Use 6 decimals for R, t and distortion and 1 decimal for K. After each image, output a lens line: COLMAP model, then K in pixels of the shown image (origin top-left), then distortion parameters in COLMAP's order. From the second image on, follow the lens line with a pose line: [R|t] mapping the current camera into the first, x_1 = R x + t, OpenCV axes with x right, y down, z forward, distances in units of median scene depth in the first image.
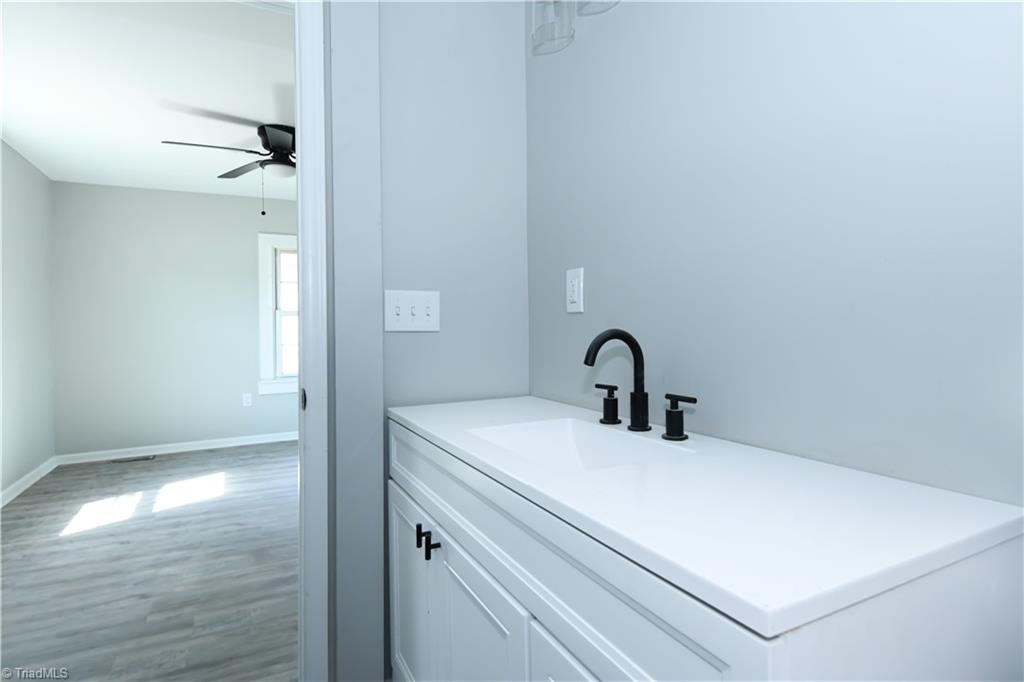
lens RADIAL K [[538.3, 0, 512.0], [0, 538.3, 341.0], [0, 0, 1]] dist [0.017542, -0.000217]
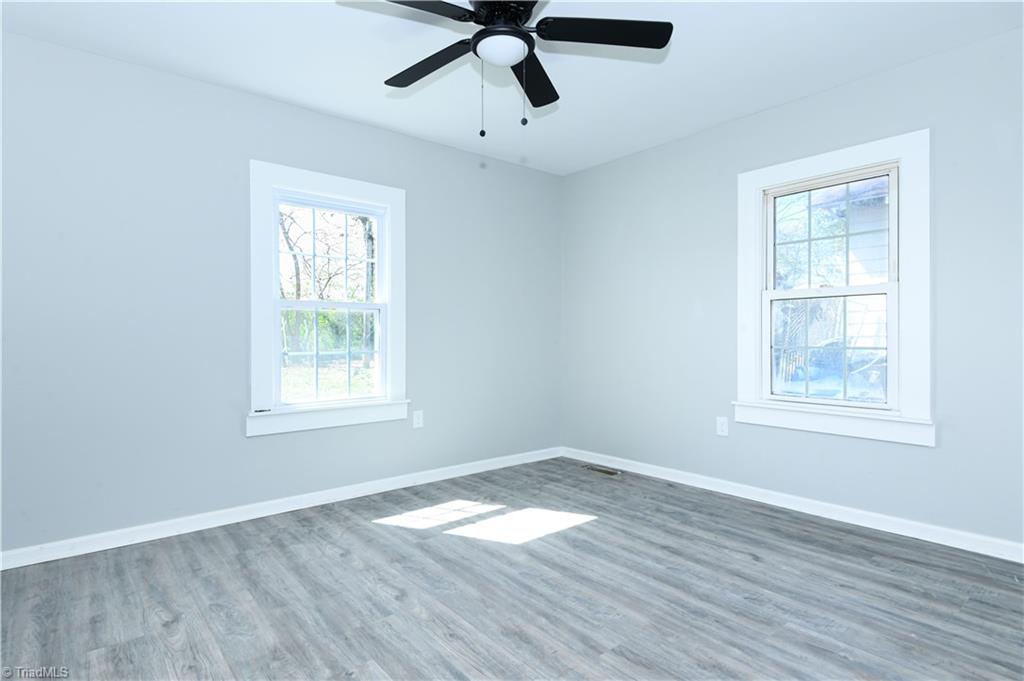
lens RADIAL K [[538.3, 0, 512.0], [0, 538.3, 340.5], [0, 0, 1]] dist [0.017542, -0.000217]
pose [[0.210696, 0.012422, -0.977473, 0.195605], [-0.026025, 0.999636, 0.007094, 0.004964], [0.977205, 0.023944, 0.210943, 0.985064]]
